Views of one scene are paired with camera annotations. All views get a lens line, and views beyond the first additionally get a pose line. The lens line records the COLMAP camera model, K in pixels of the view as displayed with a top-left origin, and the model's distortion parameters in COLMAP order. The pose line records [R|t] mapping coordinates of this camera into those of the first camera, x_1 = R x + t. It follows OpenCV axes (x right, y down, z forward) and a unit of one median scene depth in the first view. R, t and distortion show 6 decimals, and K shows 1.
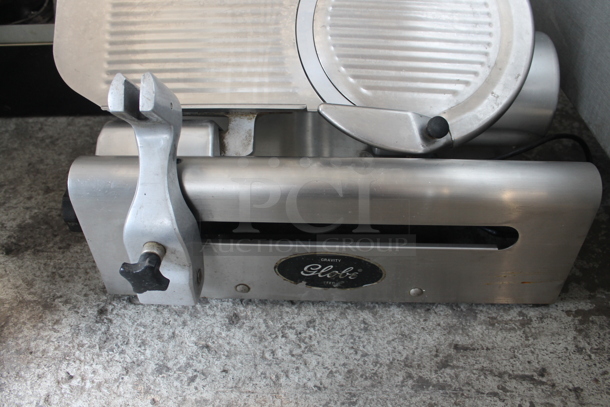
lens RADIAL K [[504.2, 0, 307.2], [0, 504.2, 202.1], [0, 0, 1]] dist [-0.147074, 0.103061]
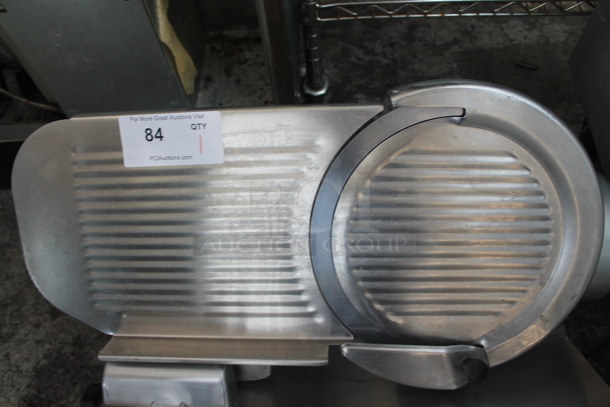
lens RADIAL K [[504.2, 0, 307.7], [0, 504.2, 190.6], [0, 0, 1]] dist [-0.147074, 0.103061]
pose [[0.998435, -0.047446, -0.029592, 0.002735], [0.054437, 0.945710, 0.320419, -0.710360], [0.012782, -0.321528, 0.946814, 0.249711]]
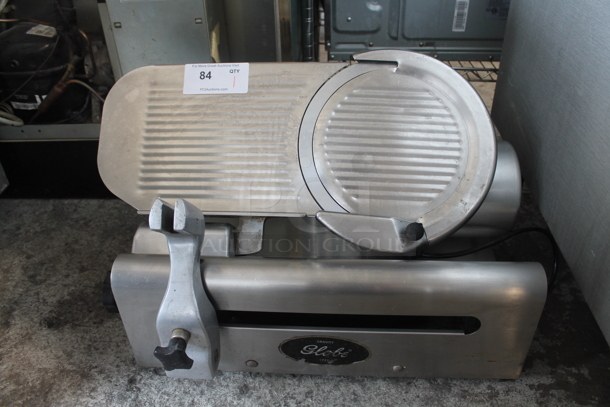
lens RADIAL K [[504.2, 0, 306.2], [0, 504.2, 202.4], [0, 0, 1]] dist [-0.147074, 0.103061]
pose [[0.999789, 0.004175, -0.020097, 0.022122], [-0.006211, 0.994733, -0.102310, -0.088336], [0.019564, 0.102413, 0.994550, -0.206911]]
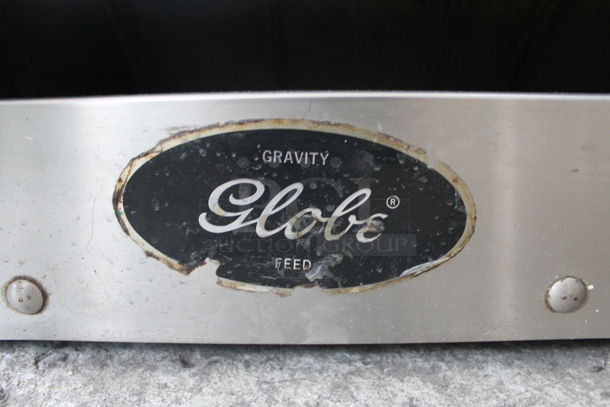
lens RADIAL K [[504.2, 0, 304.5], [0, 504.2, 202.8], [0, 0, 1]] dist [-0.147074, 0.103061]
pose [[0.999359, -0.001548, 0.035752, 0.038977], [0.015383, 0.920628, -0.390138, 0.240609], [-0.032310, 0.390438, 0.920062, 0.684603]]
